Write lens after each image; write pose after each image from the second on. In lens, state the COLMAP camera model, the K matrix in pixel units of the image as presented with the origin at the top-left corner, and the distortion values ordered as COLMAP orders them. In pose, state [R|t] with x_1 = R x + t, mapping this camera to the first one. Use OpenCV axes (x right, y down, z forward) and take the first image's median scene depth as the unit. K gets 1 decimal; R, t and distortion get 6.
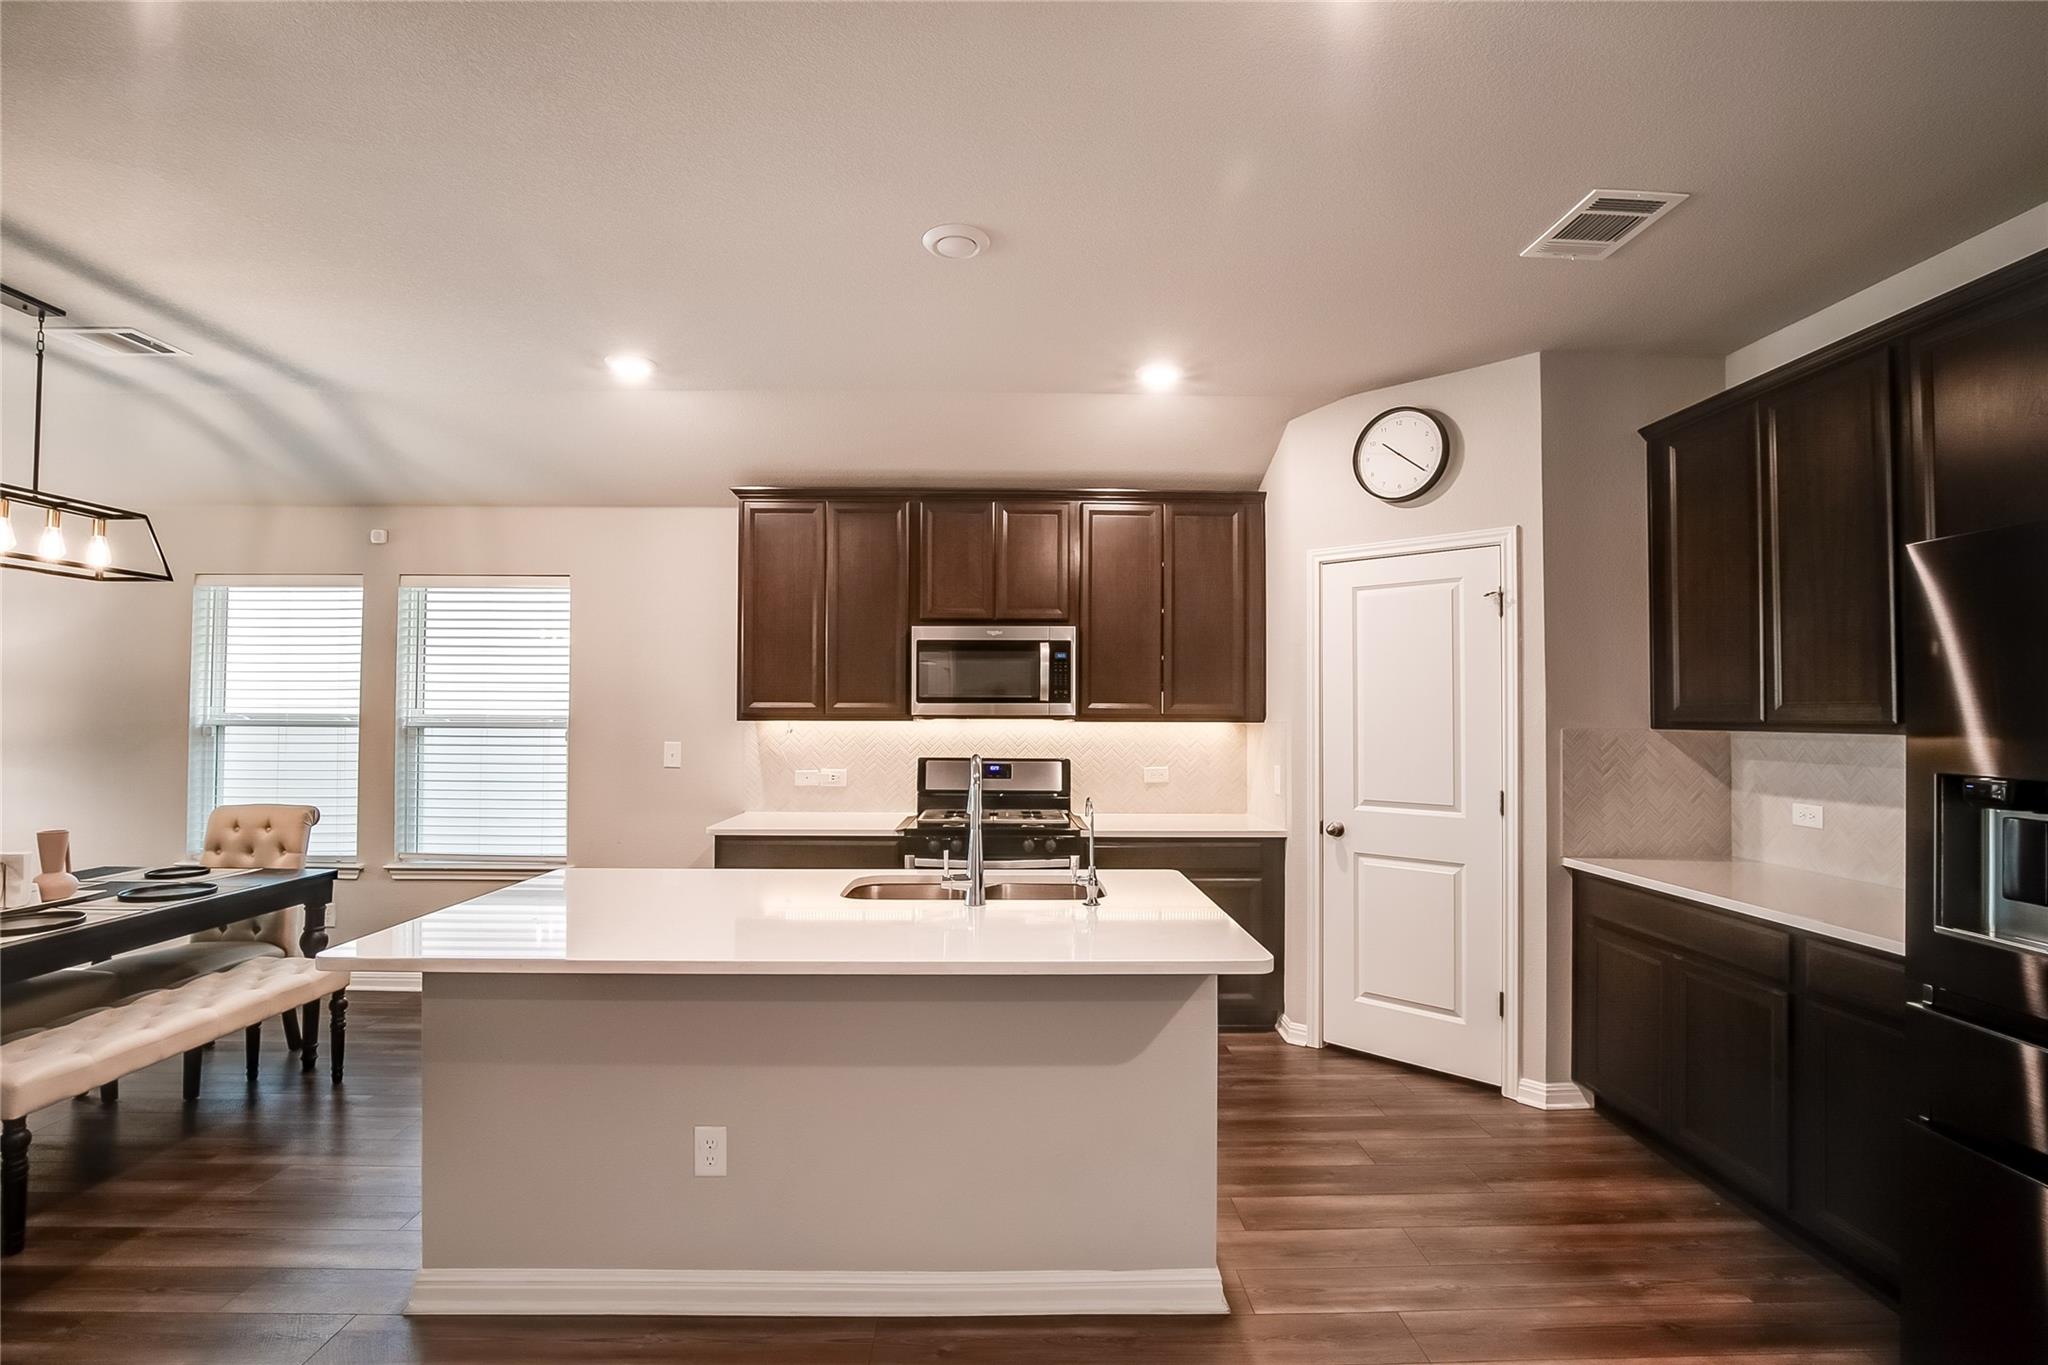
lens RADIAL K [[943.9, 0, 1020.6], [0, 943.9, 686.5], [0, 0, 1]] dist [-0.035186, 0.007033]
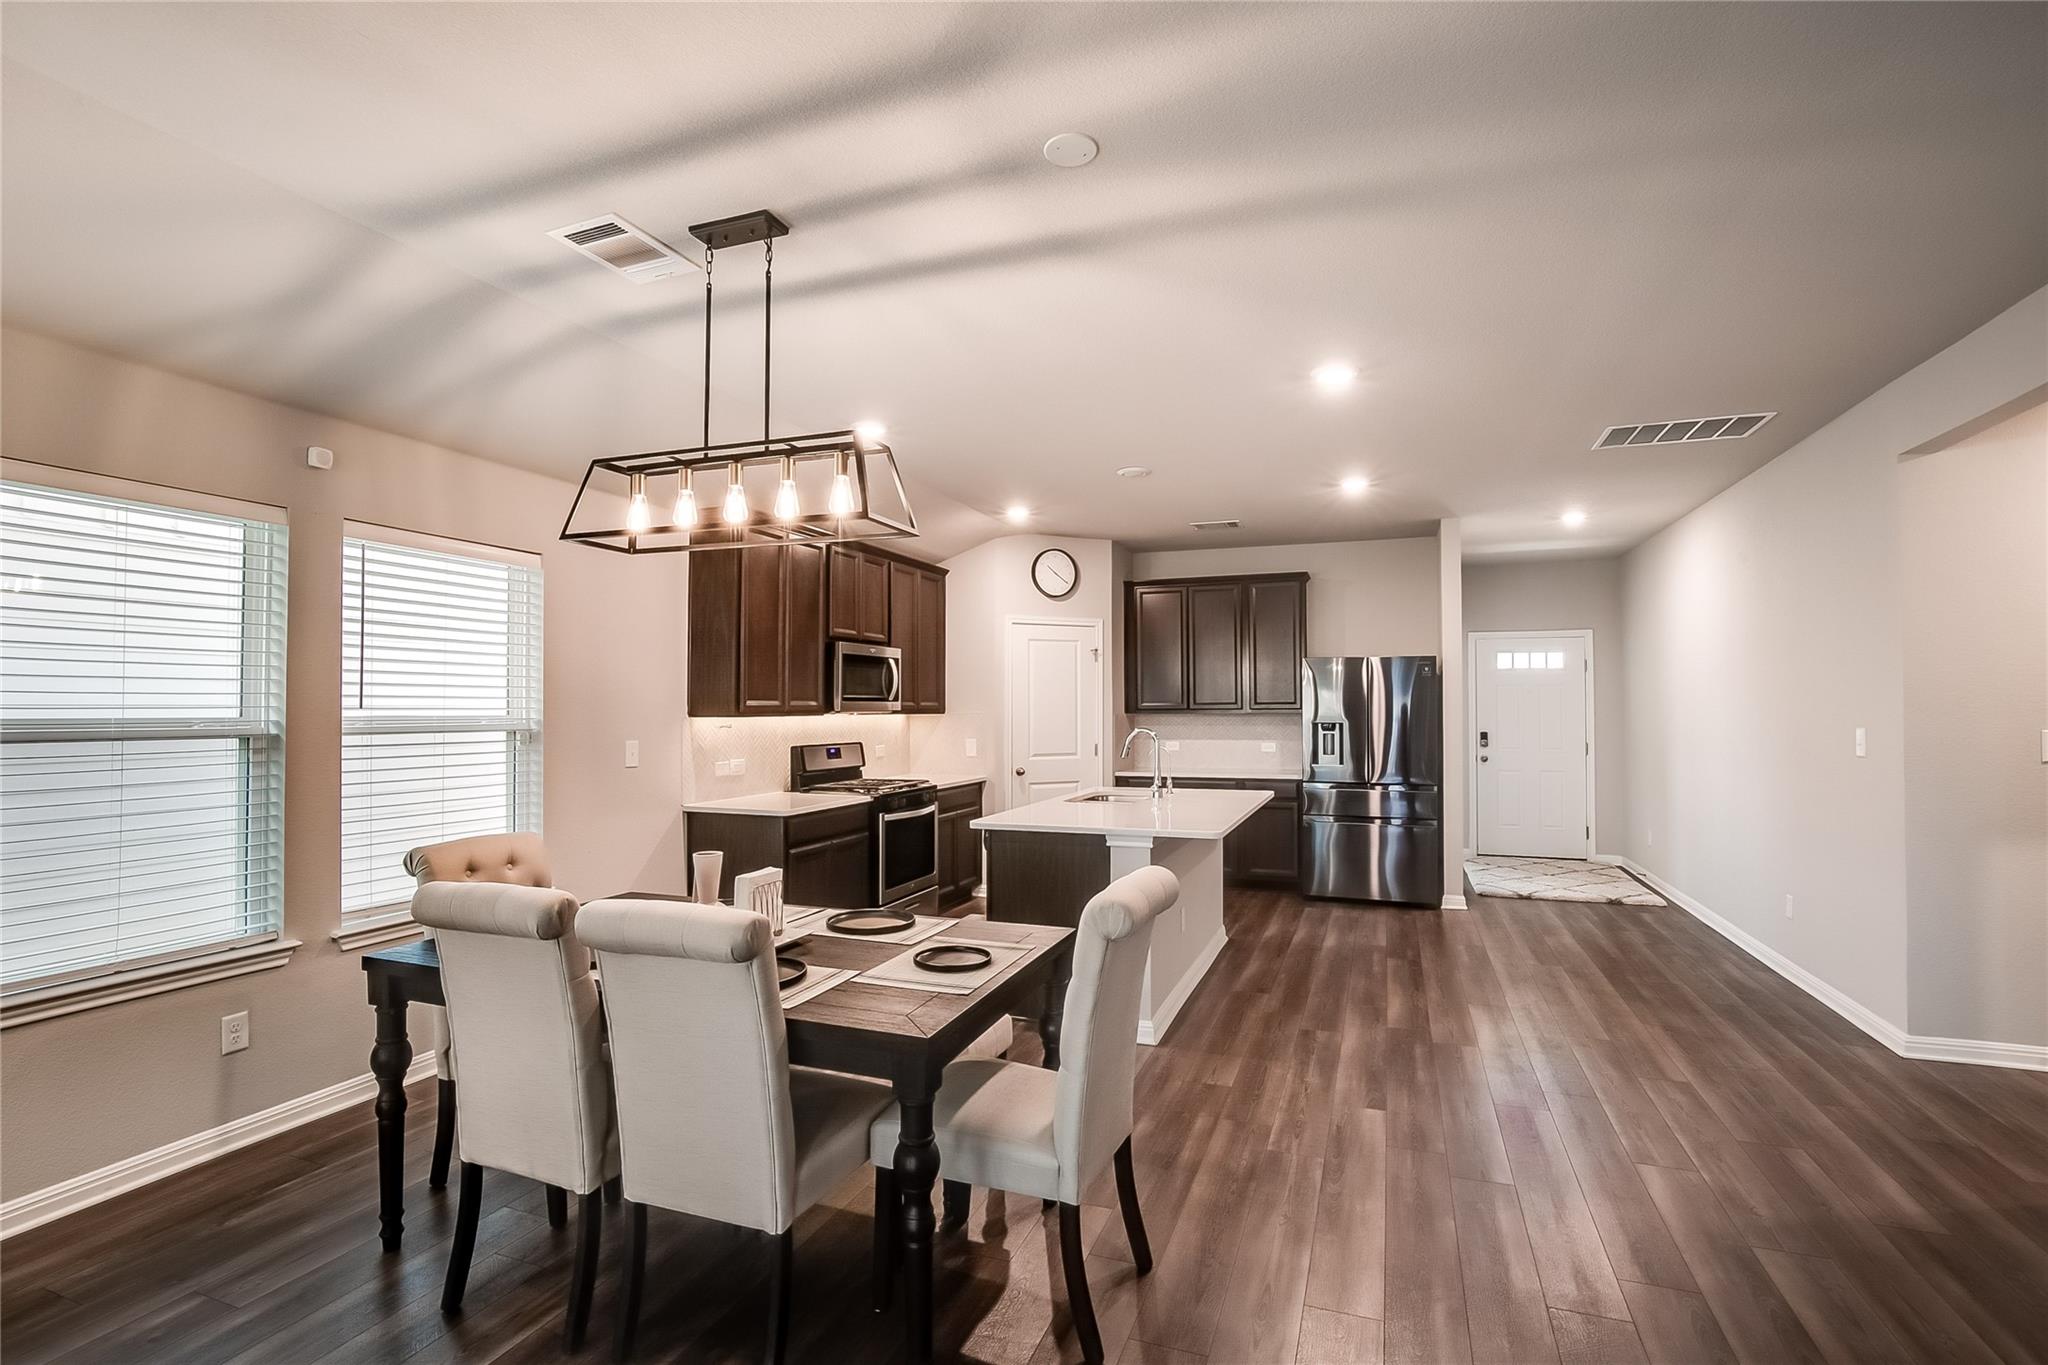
lens RADIAL K [[943.9, 0, 1022.2], [0, 943.9, 692.6], [0, 0, 1]] dist [-0.035186, 0.007033]
pose [[0.378200, 0.009191, 0.925678, -1.199084], [-0.020235, 0.999794, -0.001660, 0.002535], [-0.925503, -0.018103, 0.378308, 0.274129]]
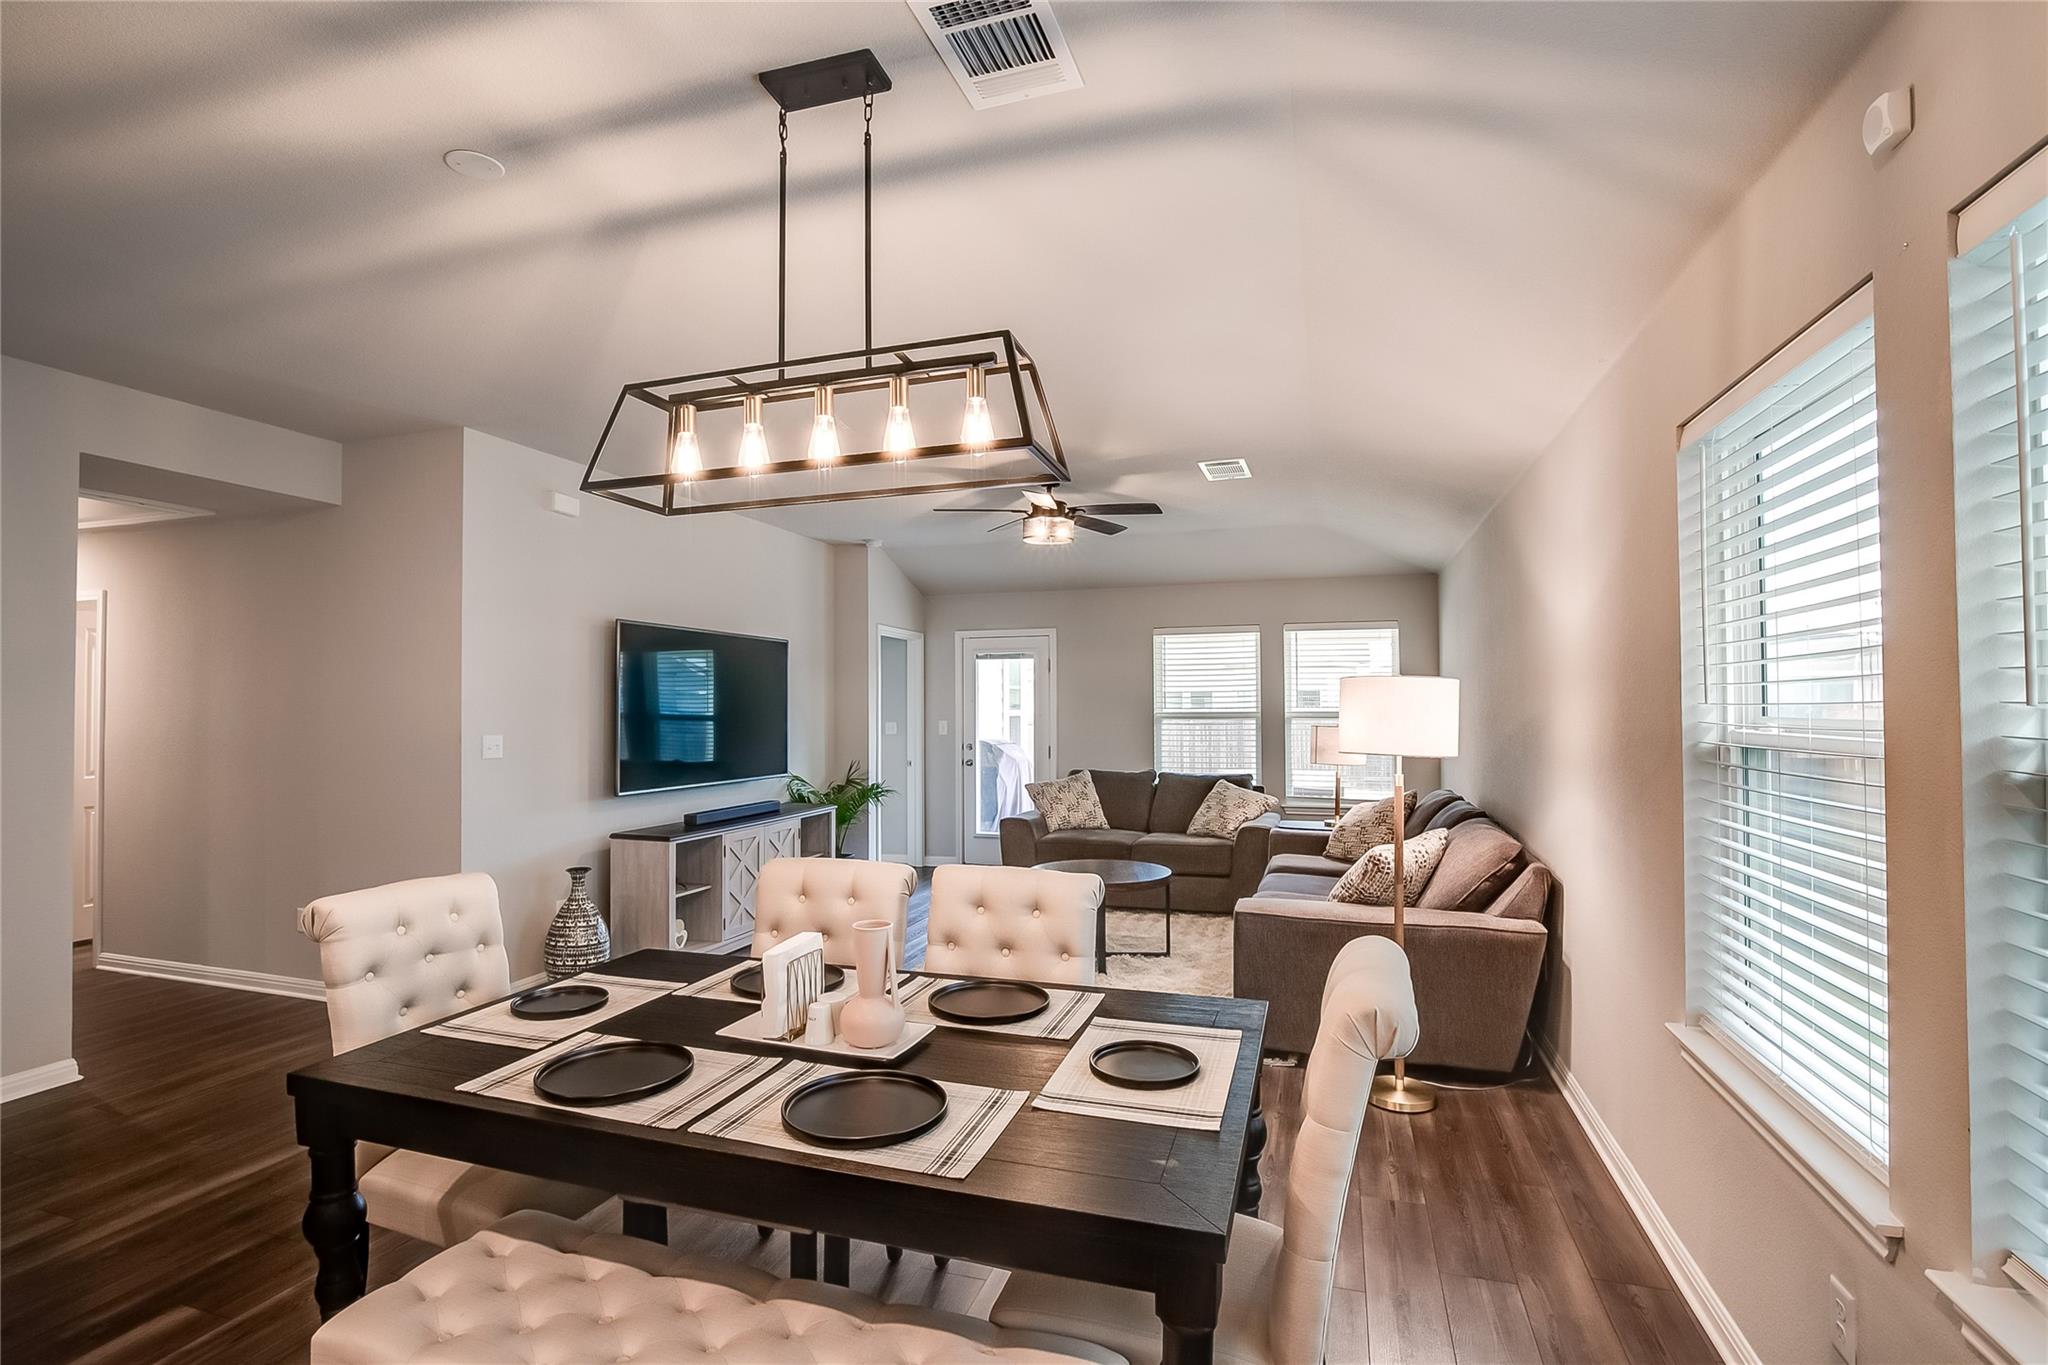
lens RADIAL K [[943.9, 0, 1020.6], [0, 943.9, 689.5], [0, 0, 1]] dist [-0.035186, 0.007033]
pose [[-0.329909, -0.021269, -0.943773, -0.357033], [0.028381, 0.999071, -0.032436, 0.021004], [0.943586, -0.037486, -0.328999, 0.883261]]
